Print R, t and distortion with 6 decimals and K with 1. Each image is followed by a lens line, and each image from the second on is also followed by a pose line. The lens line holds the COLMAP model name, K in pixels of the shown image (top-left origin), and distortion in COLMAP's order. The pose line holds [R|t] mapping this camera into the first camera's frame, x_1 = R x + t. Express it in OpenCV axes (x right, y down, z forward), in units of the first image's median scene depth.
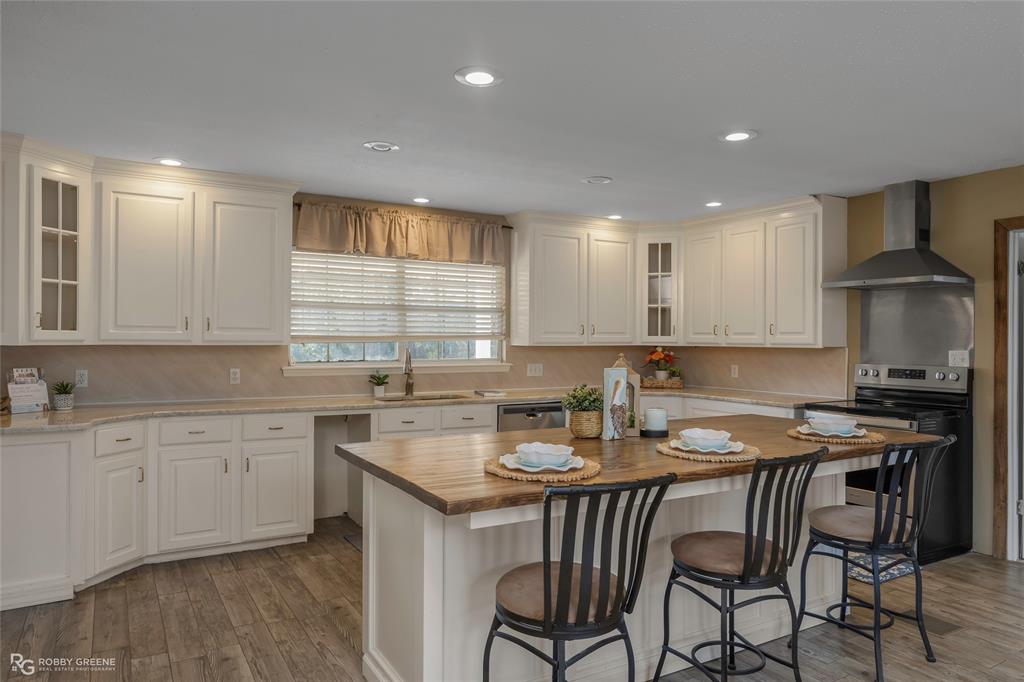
lens RADIAL K [[669.9, 0, 512.0], [0, 669.9, 341.0], [0, 0, 1]] dist [0.002841, 0.000476]
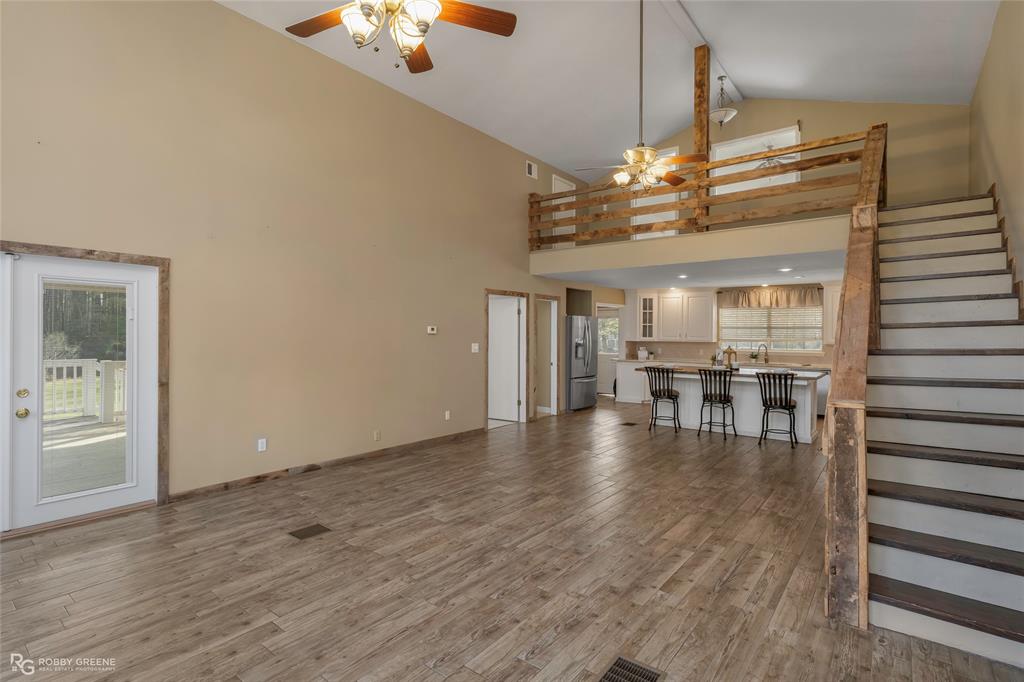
lens RADIAL K [[495.0, 0, 512.0], [0, 495.0, 341.0], [0, 0, 1]] dist [0.000000, -0.000004]
pose [[0.356941, 0.010160, -0.934072, 1.280747], [-0.008362, 0.999936, 0.007681, -0.007466], [0.934090, 0.005070, 0.357003, -0.551027]]
